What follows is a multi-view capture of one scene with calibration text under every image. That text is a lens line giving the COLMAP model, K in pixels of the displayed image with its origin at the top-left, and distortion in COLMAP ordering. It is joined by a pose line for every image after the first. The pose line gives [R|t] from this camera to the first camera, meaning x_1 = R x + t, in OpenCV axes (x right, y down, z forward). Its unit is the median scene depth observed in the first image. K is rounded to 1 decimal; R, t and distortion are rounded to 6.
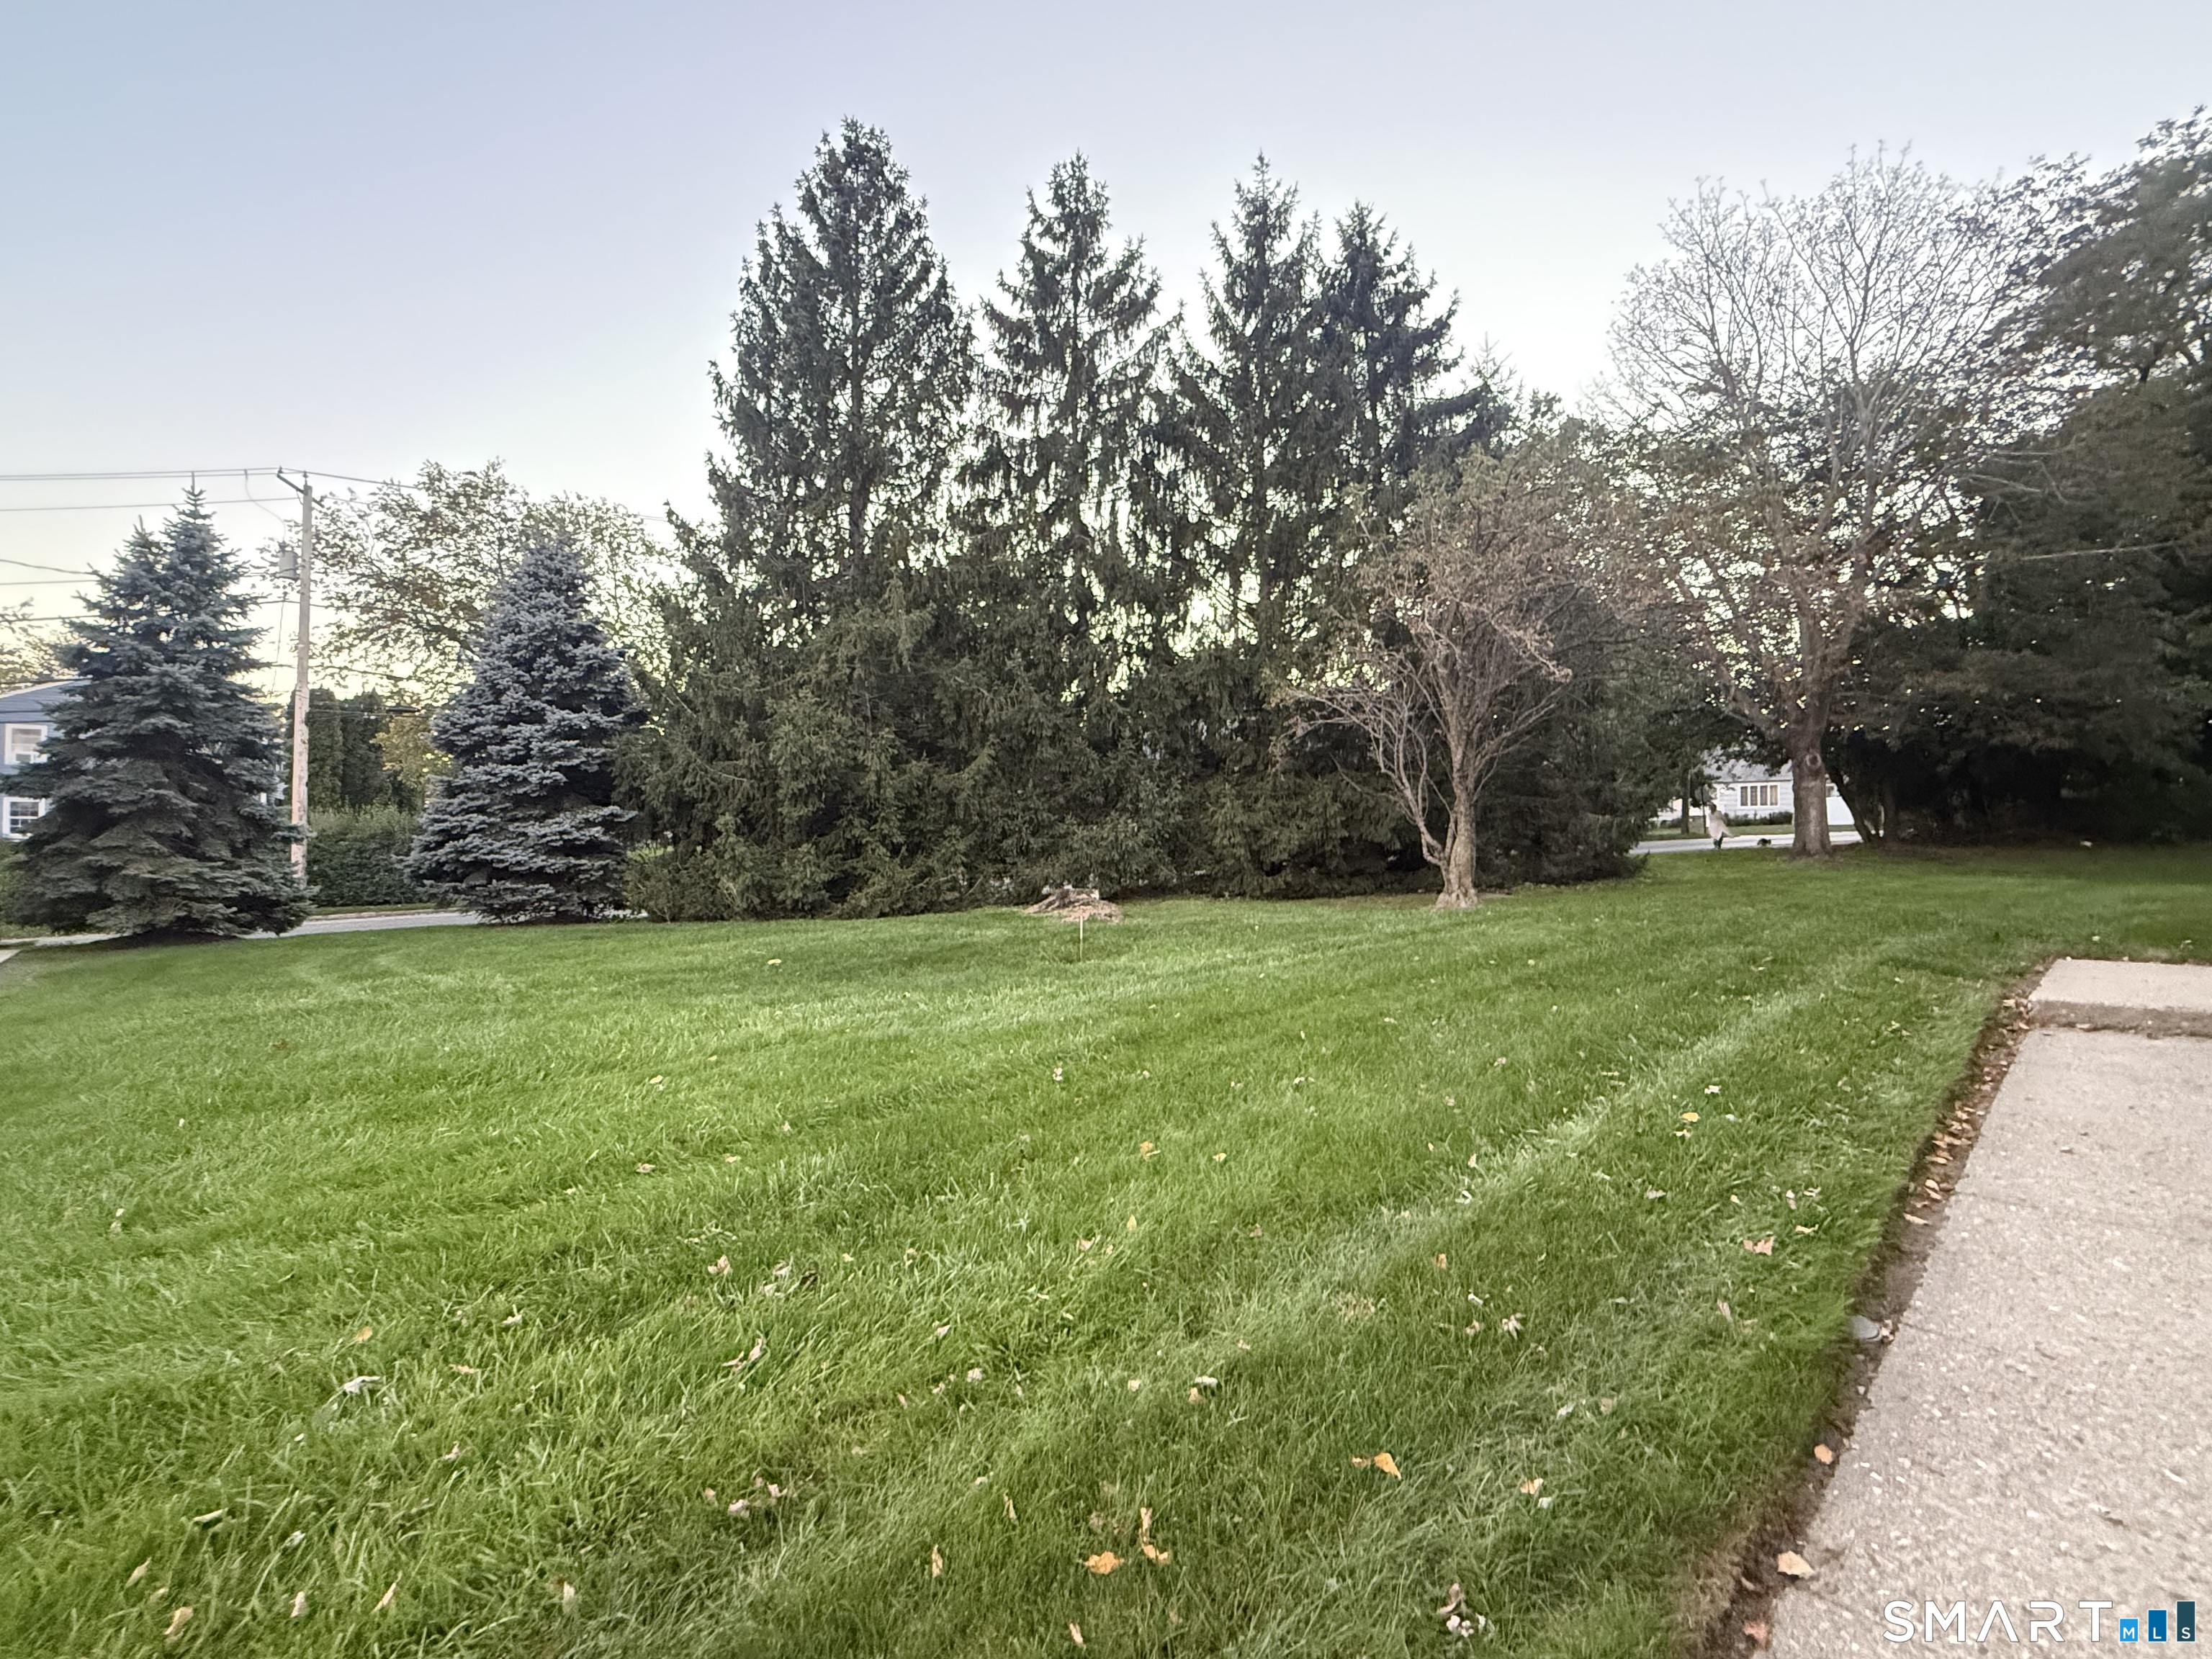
lens RADIAL K [[974.5, 0, 1106.0], [0, 974.5, 829.5], [0, 0, 1]] dist [-0.002561, -0.001035]
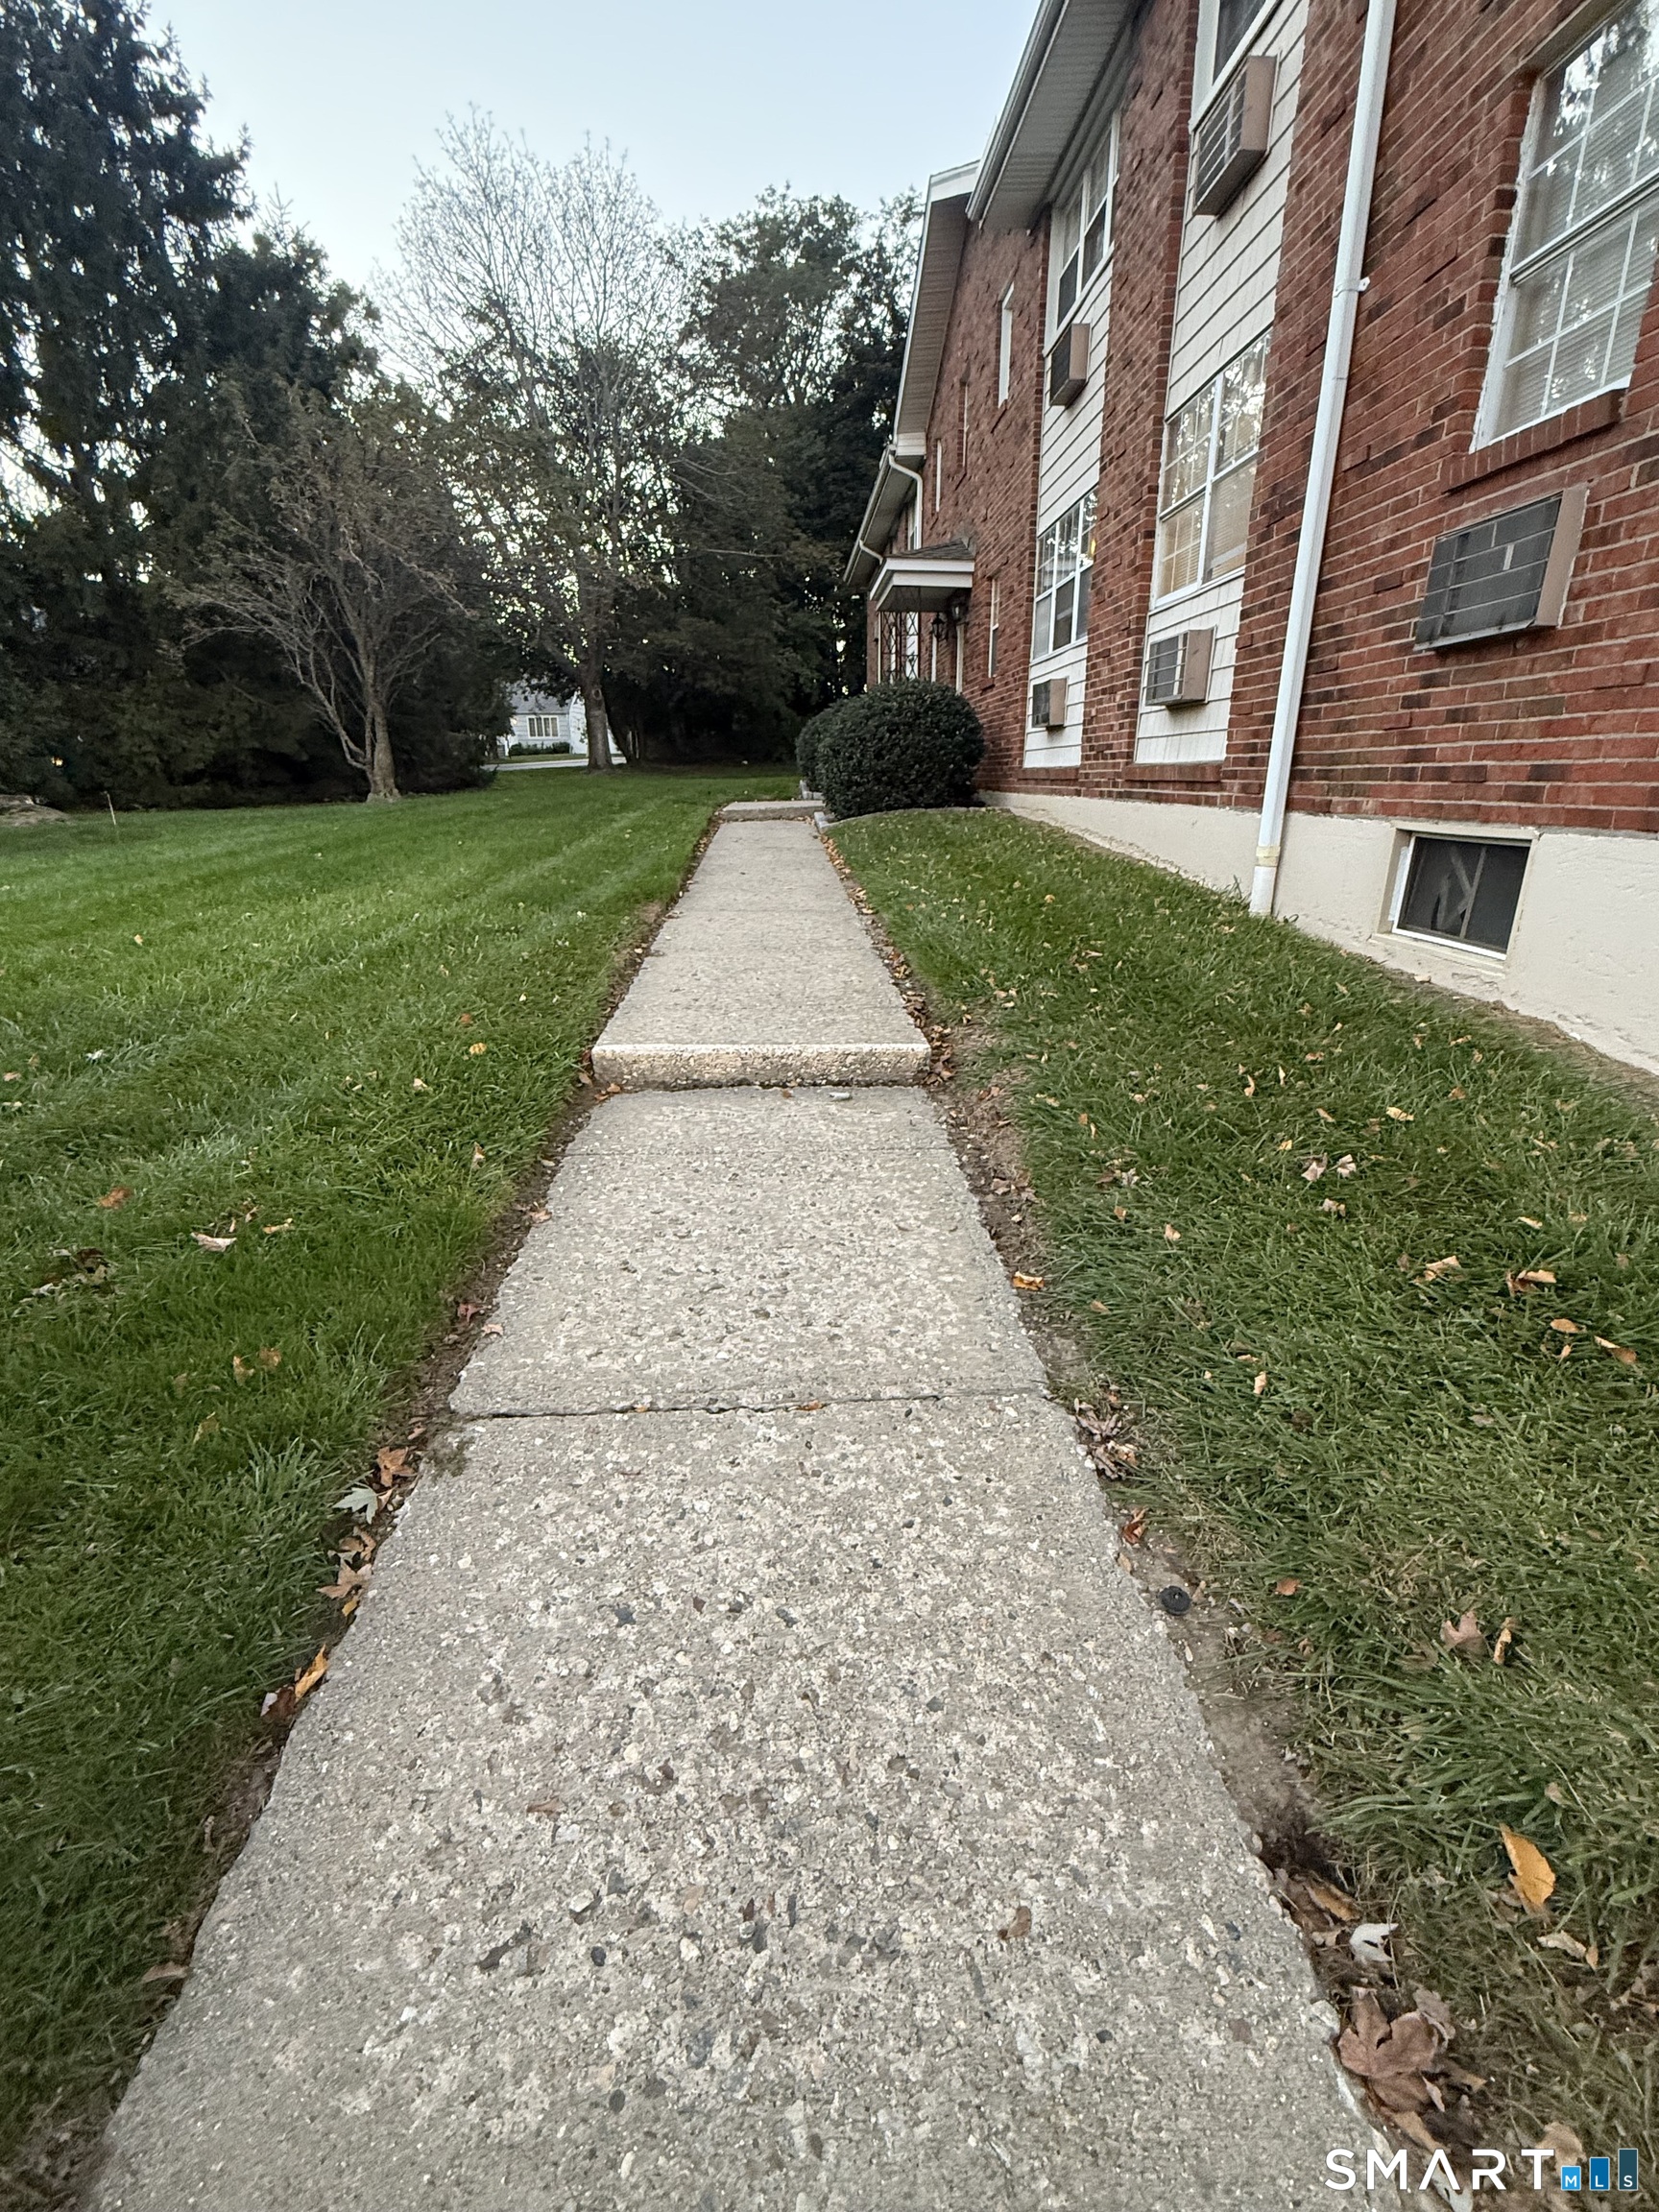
lens RADIAL K [[974.5, 0, 829.5], [0, 974.5, 1106.0], [0, 0, 1]] dist [-0.002561, -0.001035]
pose [[0.644306, -0.251876, 0.722100, -0.171628], [-0.001772, 0.943714, 0.330758, 0.019371], [-0.764766, -0.214389, 0.607594, -0.175187]]
